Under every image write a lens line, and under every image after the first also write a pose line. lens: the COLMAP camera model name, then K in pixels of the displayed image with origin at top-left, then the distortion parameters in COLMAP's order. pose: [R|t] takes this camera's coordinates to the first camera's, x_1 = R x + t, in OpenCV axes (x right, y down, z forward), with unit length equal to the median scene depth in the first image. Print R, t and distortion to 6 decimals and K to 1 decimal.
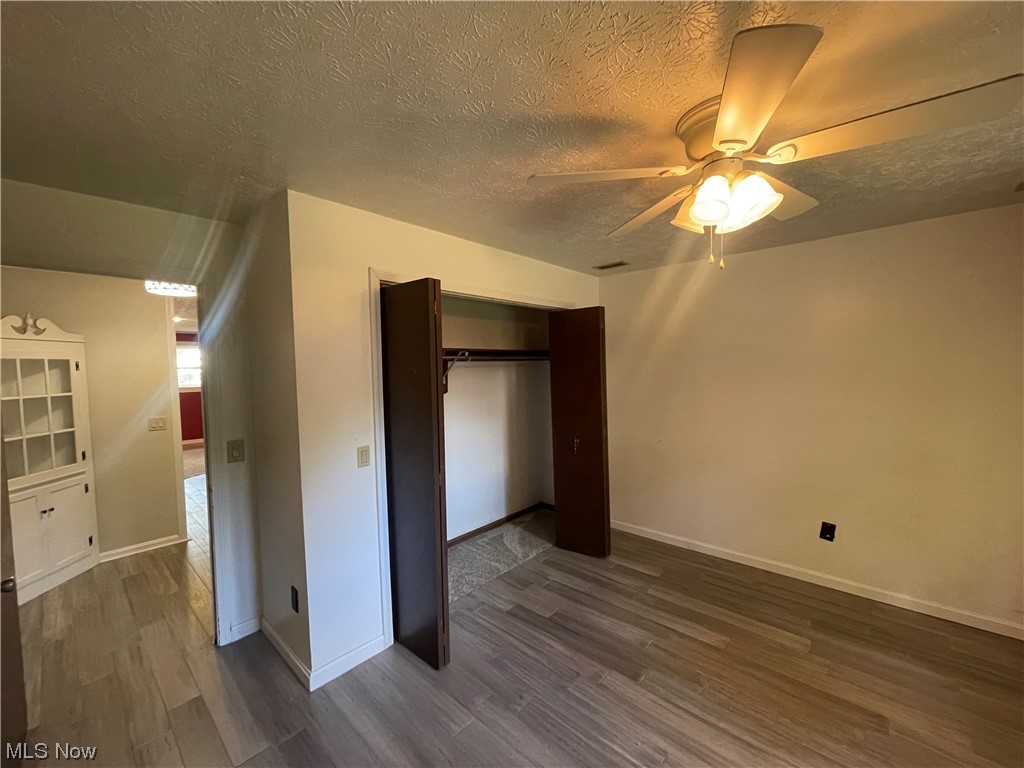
lens RADIAL K [[414.3, 0, 512.0], [0, 414.3, 384.0], [0, 0, 1]] dist [0.003510, -0.000039]
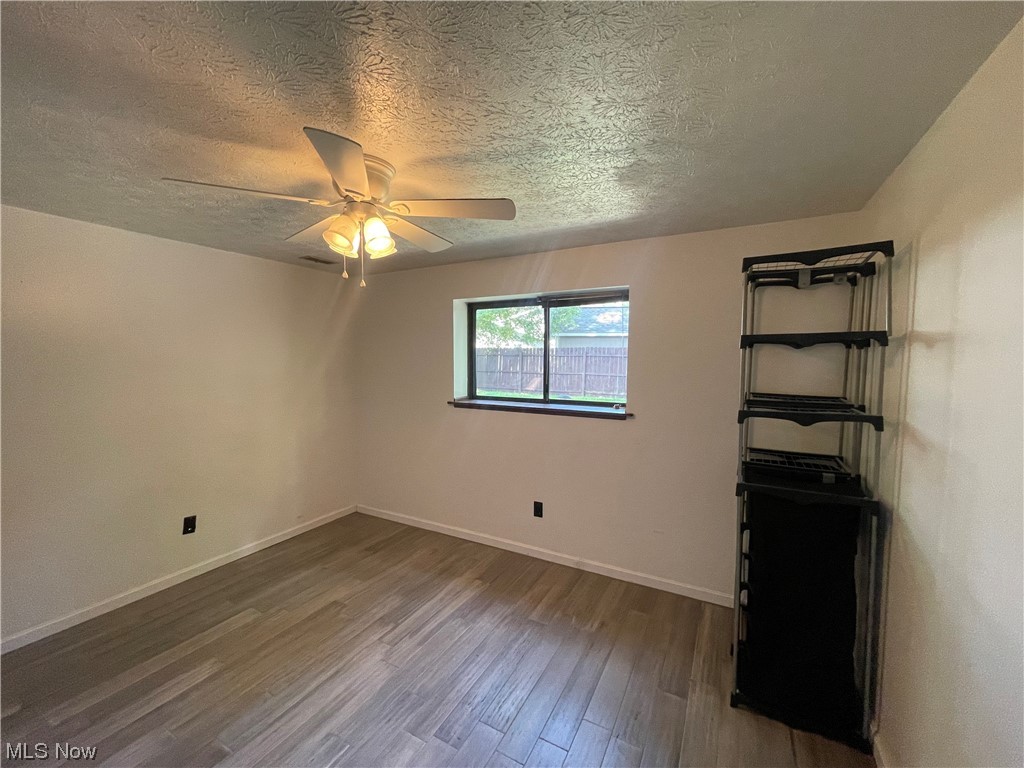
lens RADIAL K [[411.1, 0, 509.3], [0, 411.1, 385.6], [0, 0, 1]] dist [-0.012353, 0.006407]
pose [[-0.237586, -0.045277, 0.970311, -0.535129], [0.042404, 0.997477, 0.056928, -0.025714], [-0.970441, 0.054670, -0.235066, 0.570767]]
